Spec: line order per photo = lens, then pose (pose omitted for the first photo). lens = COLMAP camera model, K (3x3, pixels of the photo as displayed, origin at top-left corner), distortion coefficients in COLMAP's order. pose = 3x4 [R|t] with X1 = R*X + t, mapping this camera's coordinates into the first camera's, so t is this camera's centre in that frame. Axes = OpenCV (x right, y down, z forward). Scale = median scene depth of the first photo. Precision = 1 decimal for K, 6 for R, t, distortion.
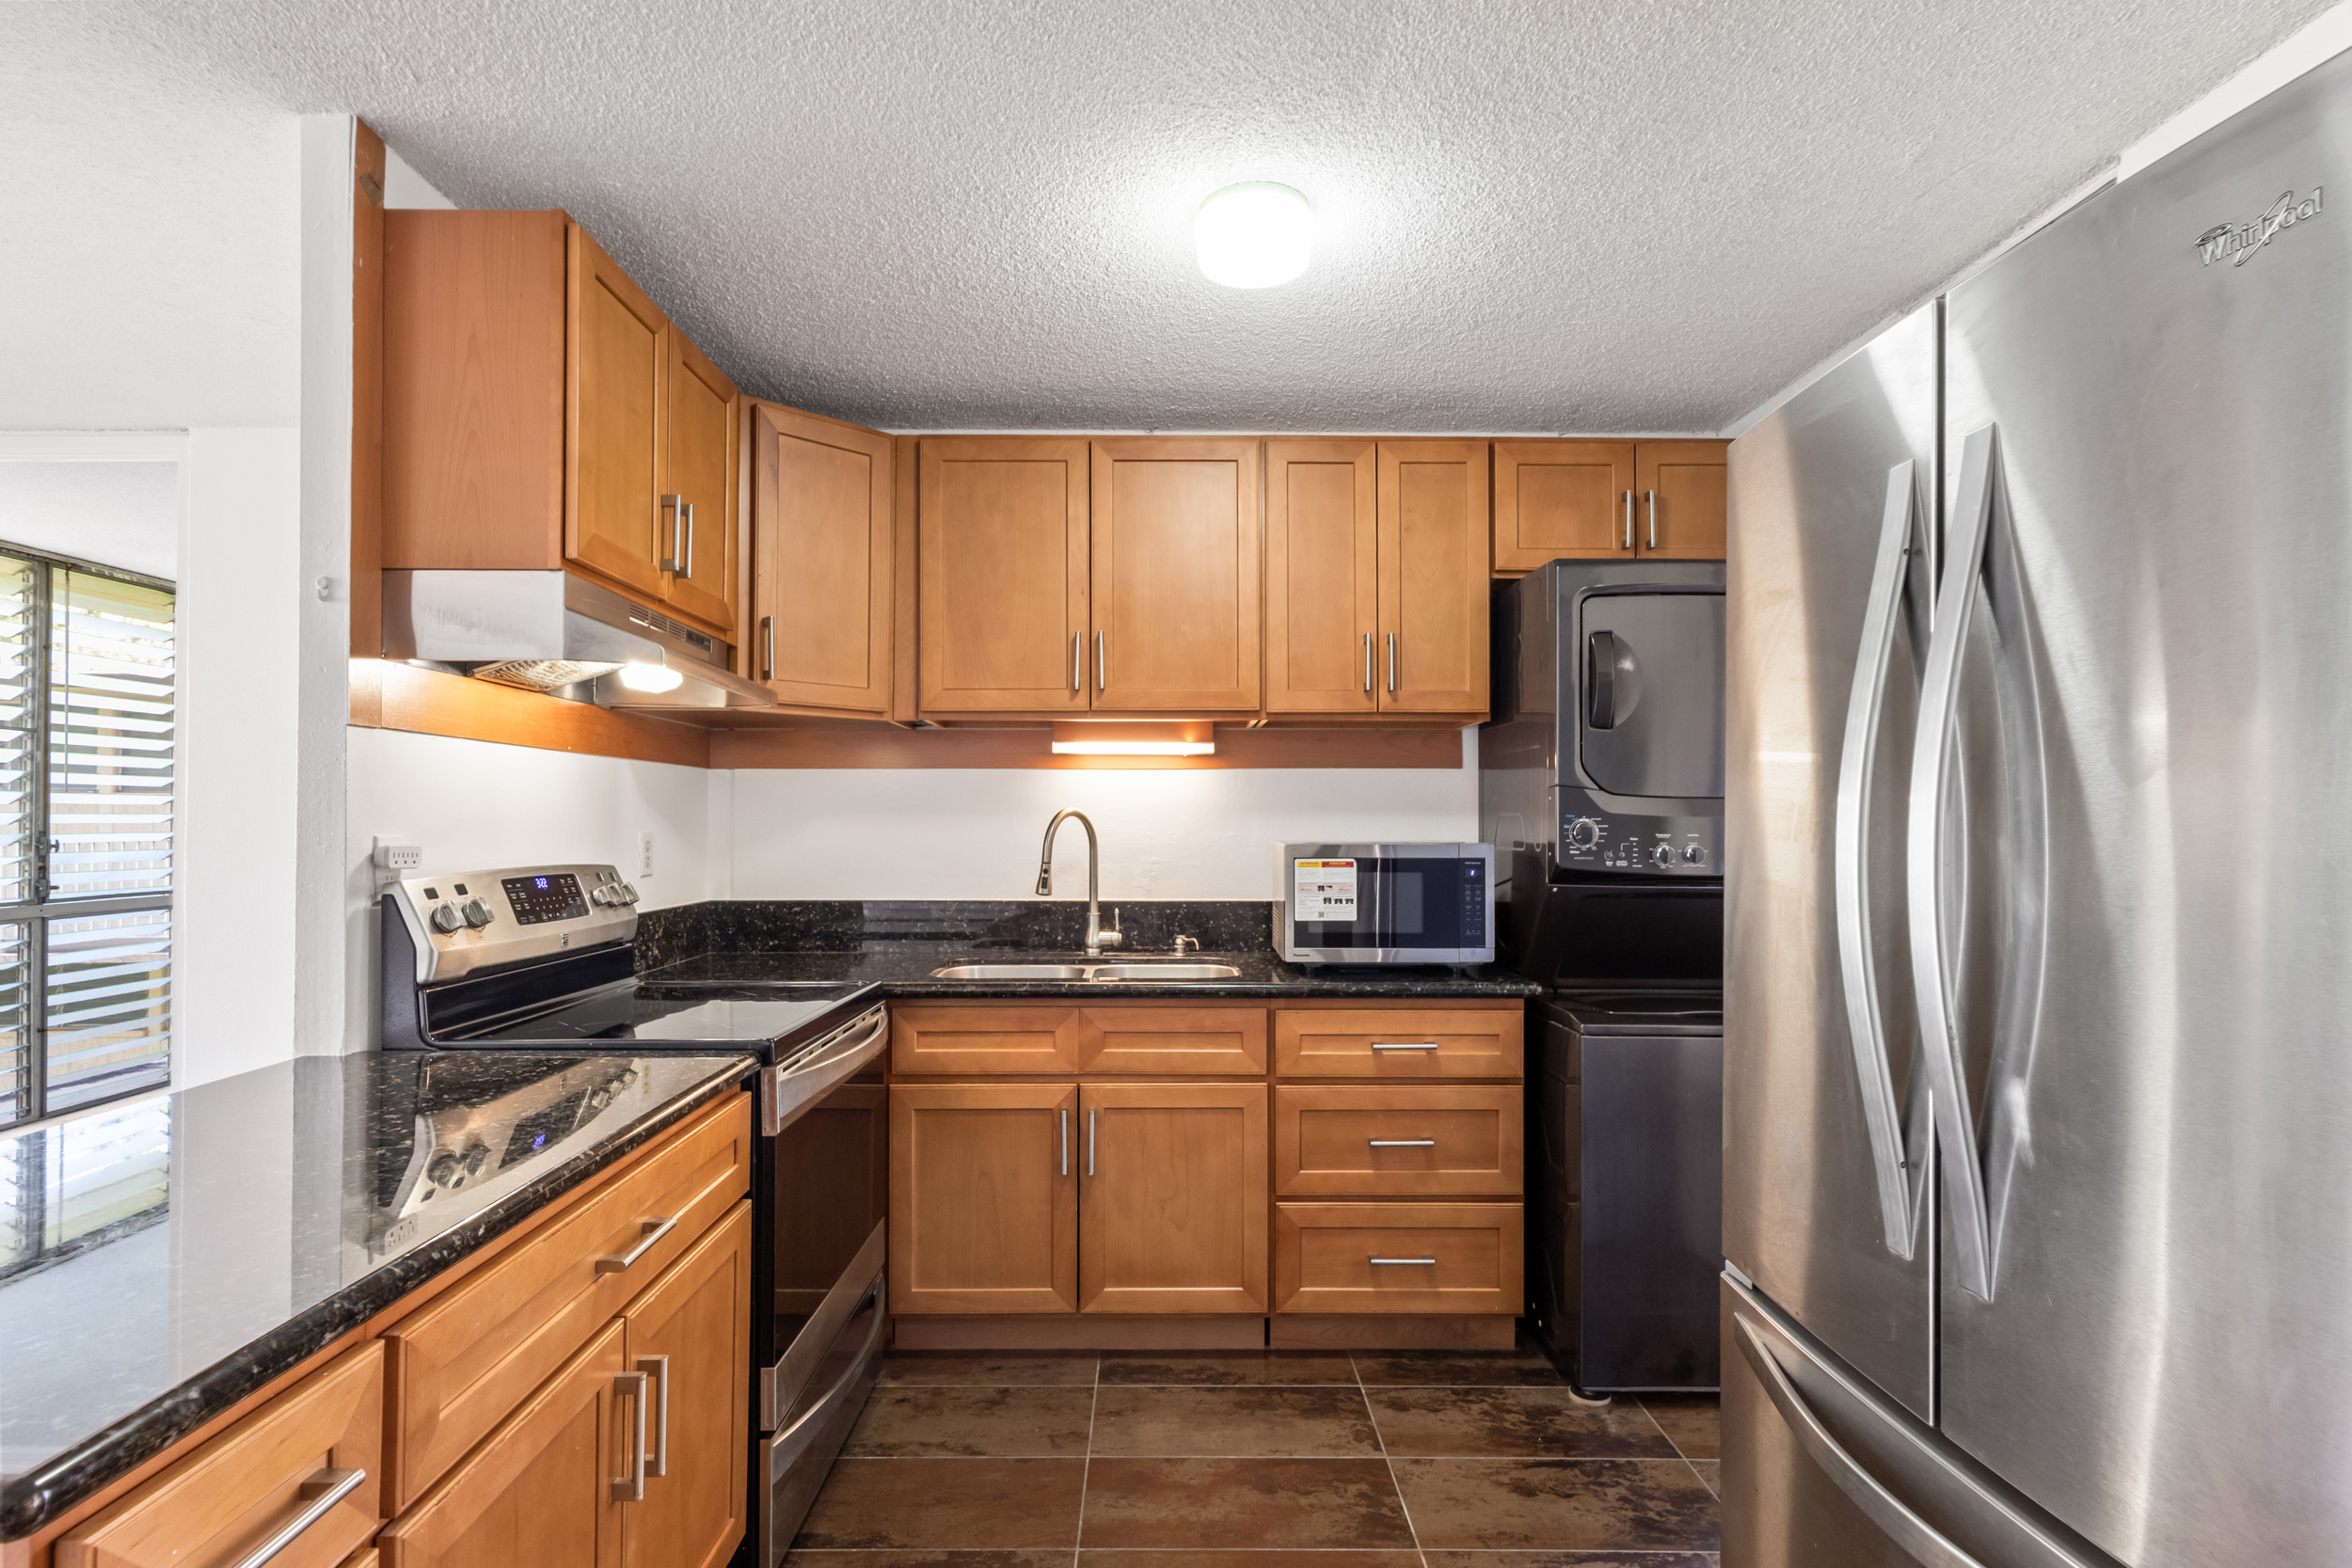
lens RADIAL K [[1183.9, 0, 1178.0], [0, 1183.9, 778.5], [0, 0, 1]] dist [0.007770, 0.000072]
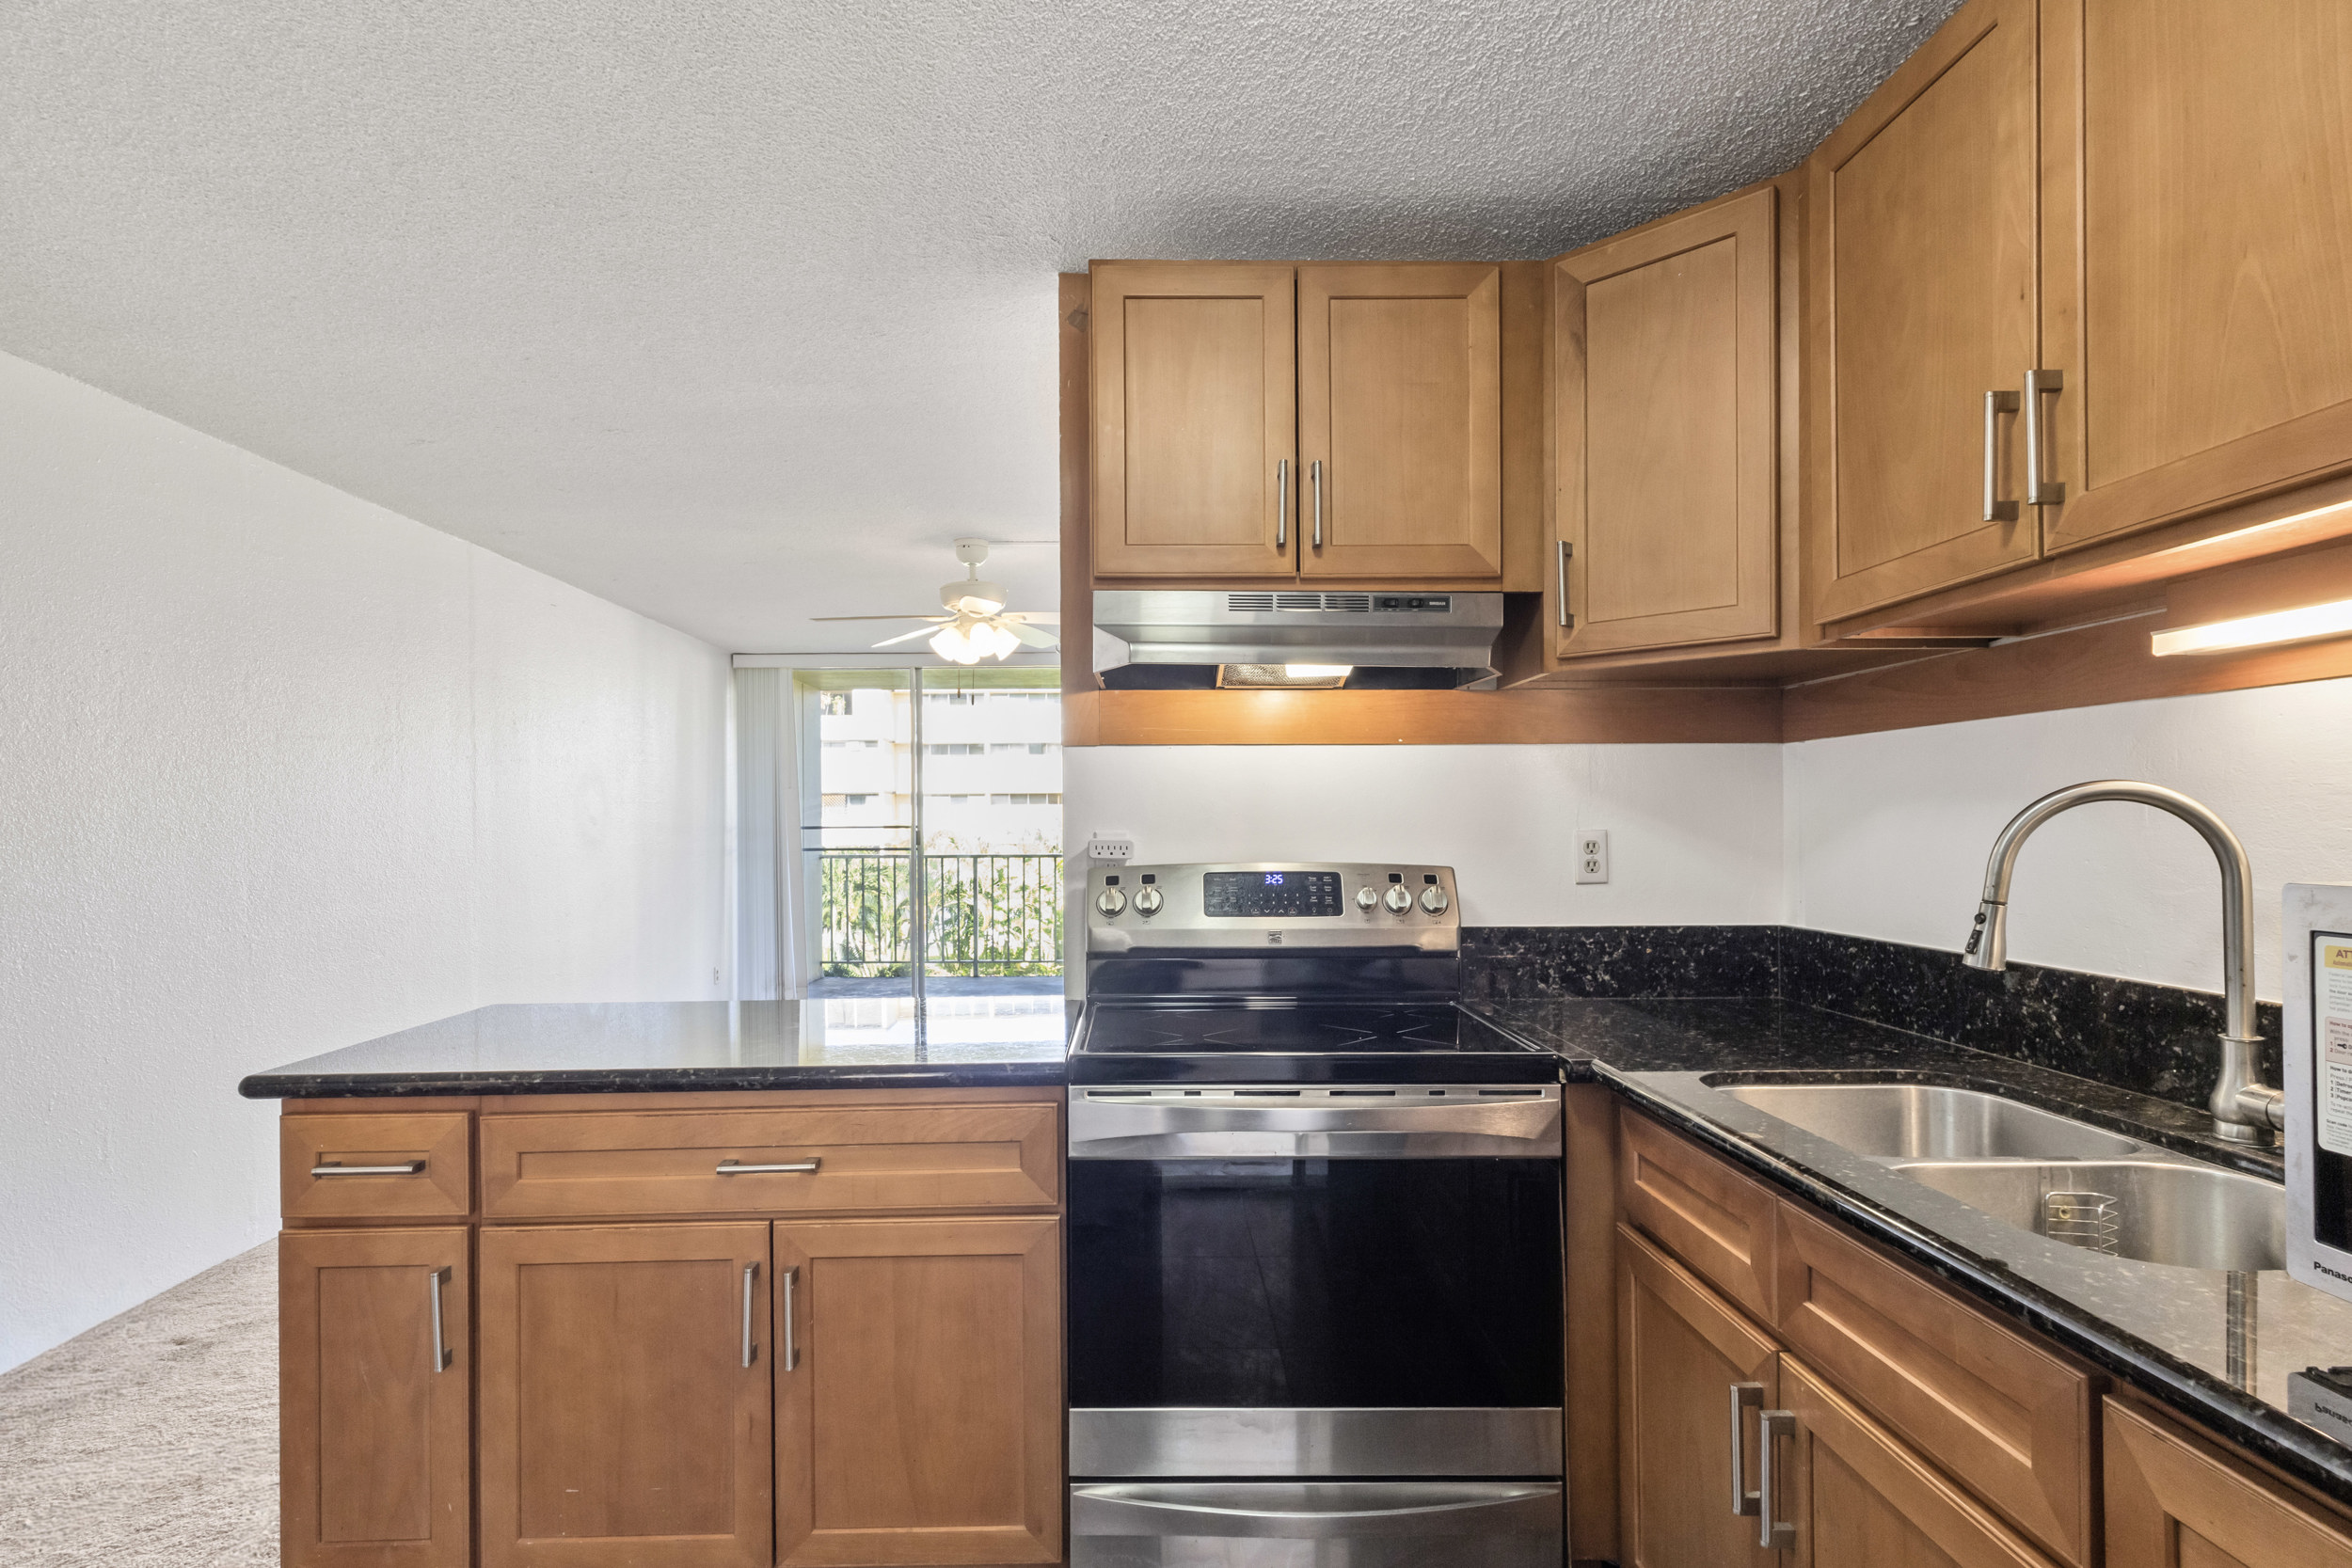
lens RADIAL K [[1183.9, 0, 1141.0], [0, 1183.9, 812.6], [0, 0, 1]] dist [0.007770, 0.000072]
pose [[-0.001901, -0.005553, -0.999983, 0.405788], [0.042004, 0.999102, -0.005628, 0.026834], [0.999116, -0.042014, -0.001666, 0.744949]]
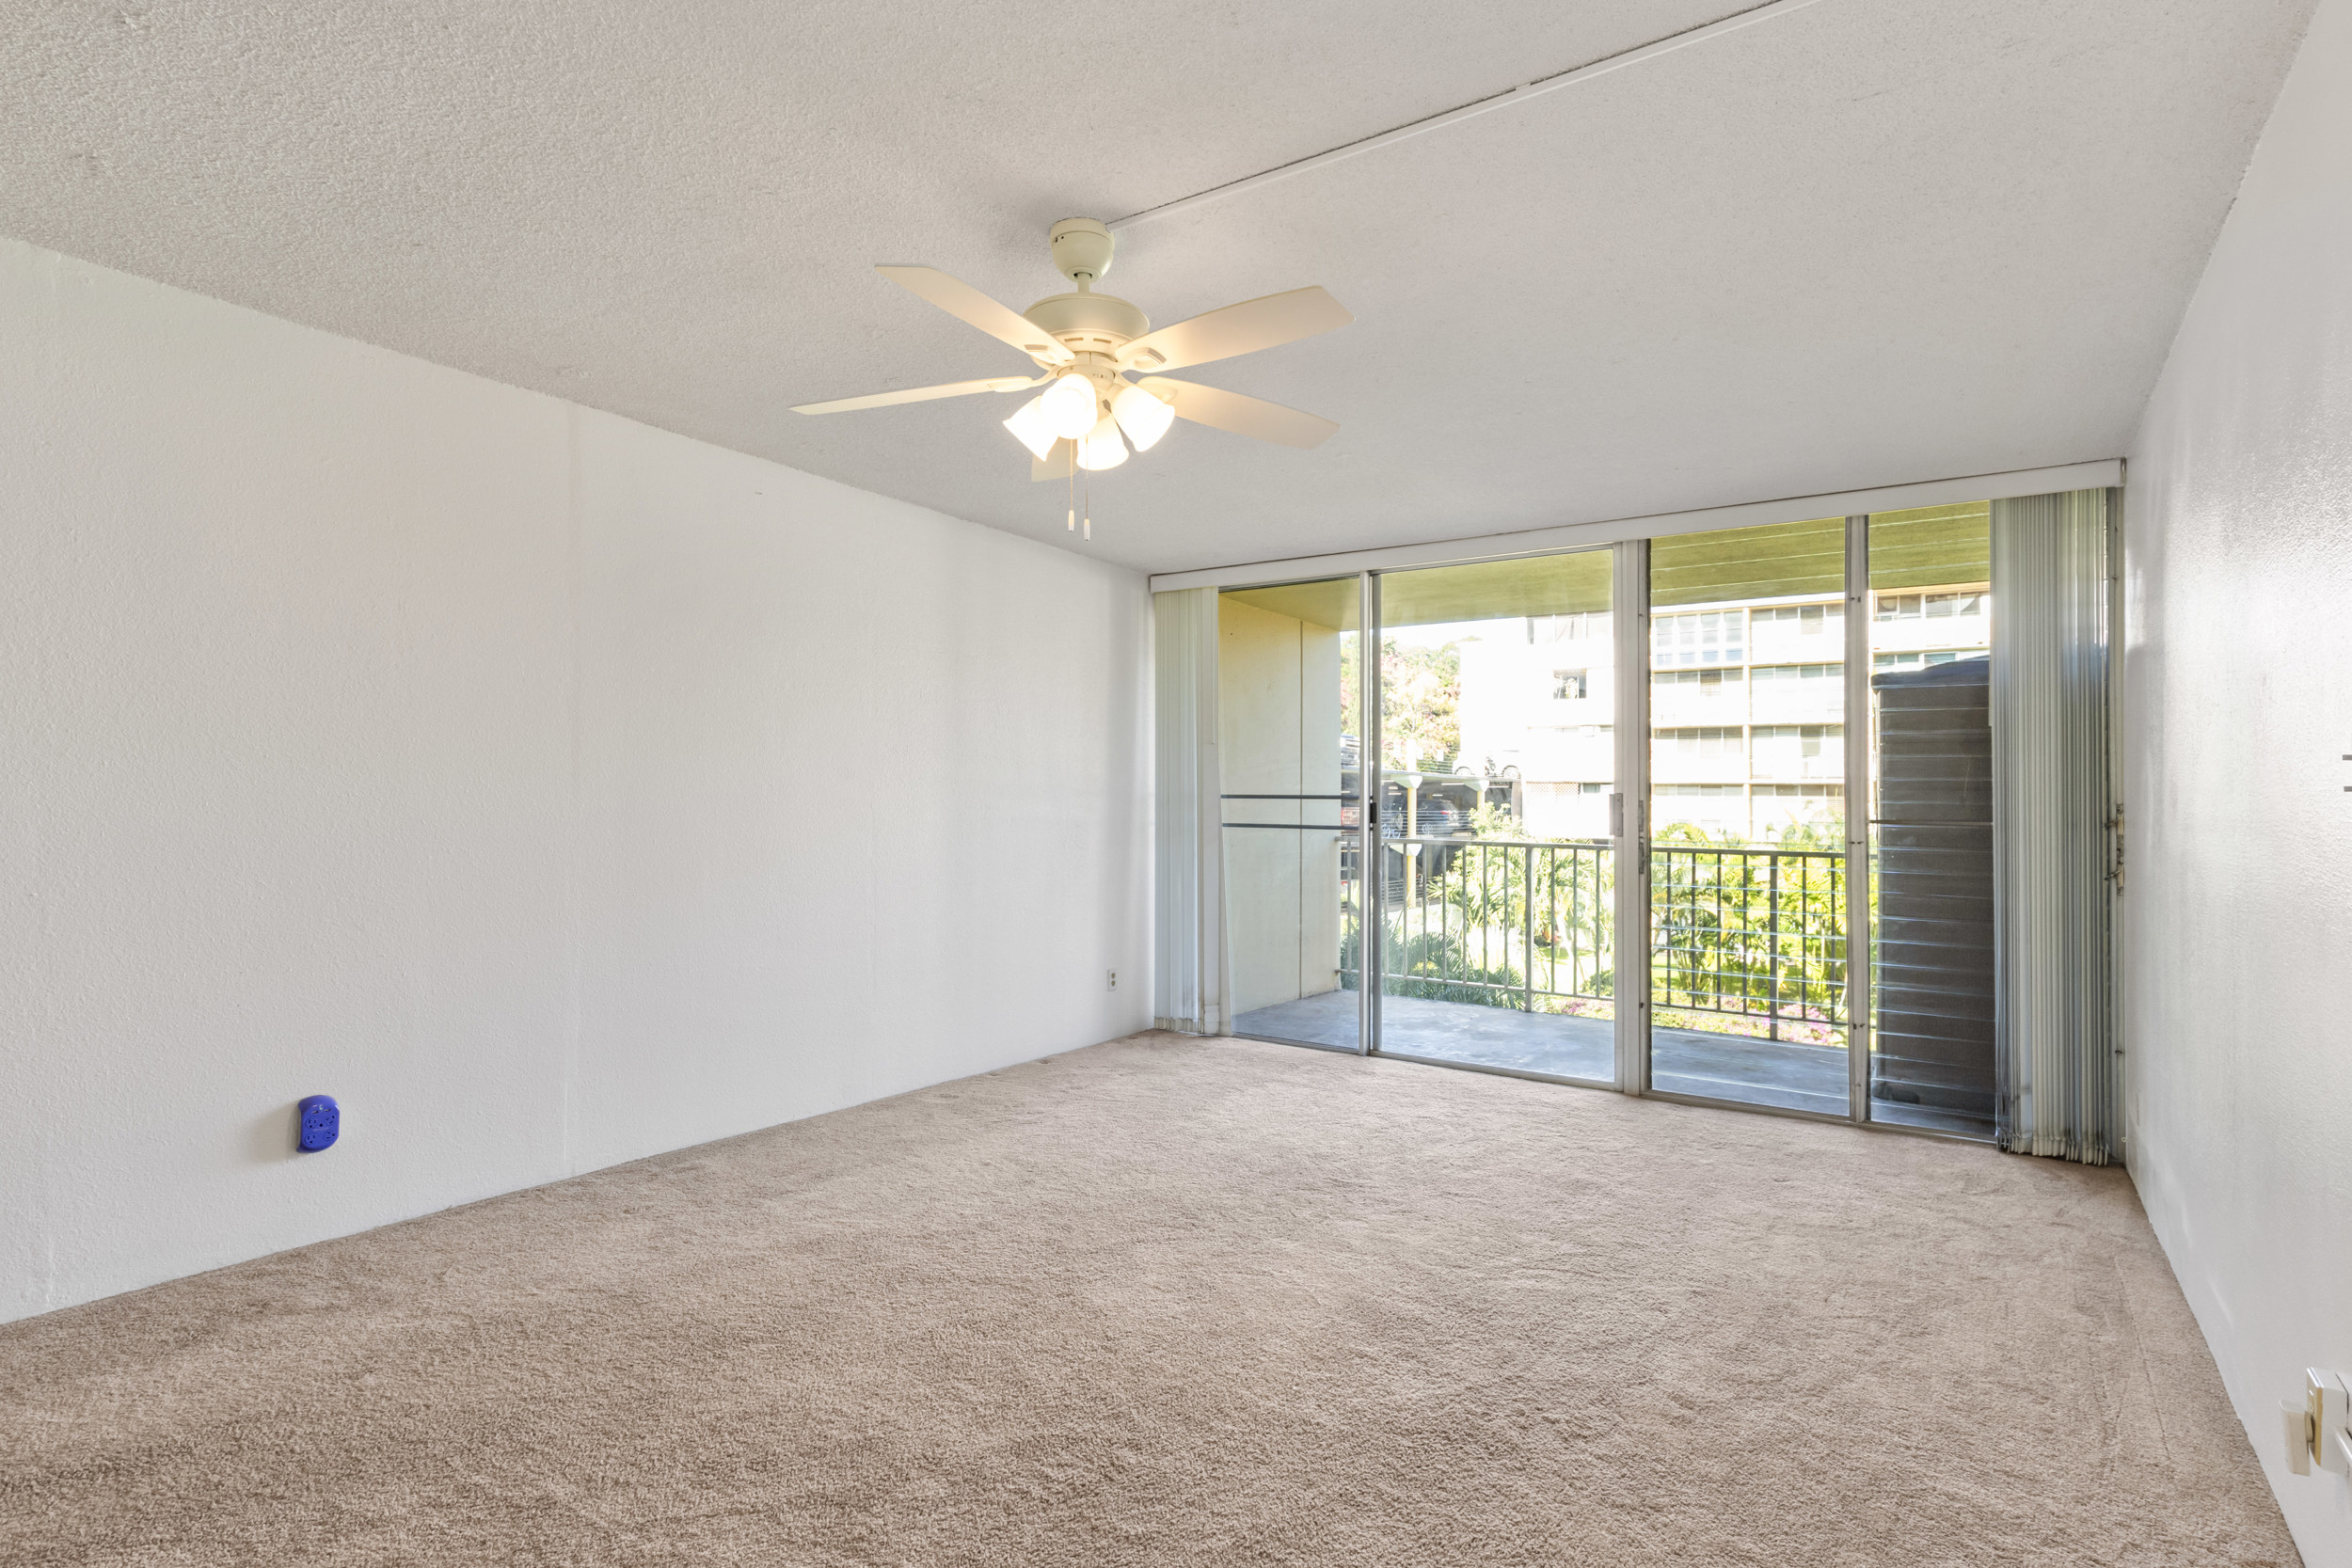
lens RADIAL K [[1183.9, 0, 1154.9], [0, 1183.9, 788.9], [0, 0, 1]] dist [0.007770, 0.000072]
pose [[-0.574007, -0.022074, -0.818553, -0.604093], [0.010138, 0.999368, -0.034059, 0.075754], [0.818788, -0.027849, -0.573420, 1.072918]]
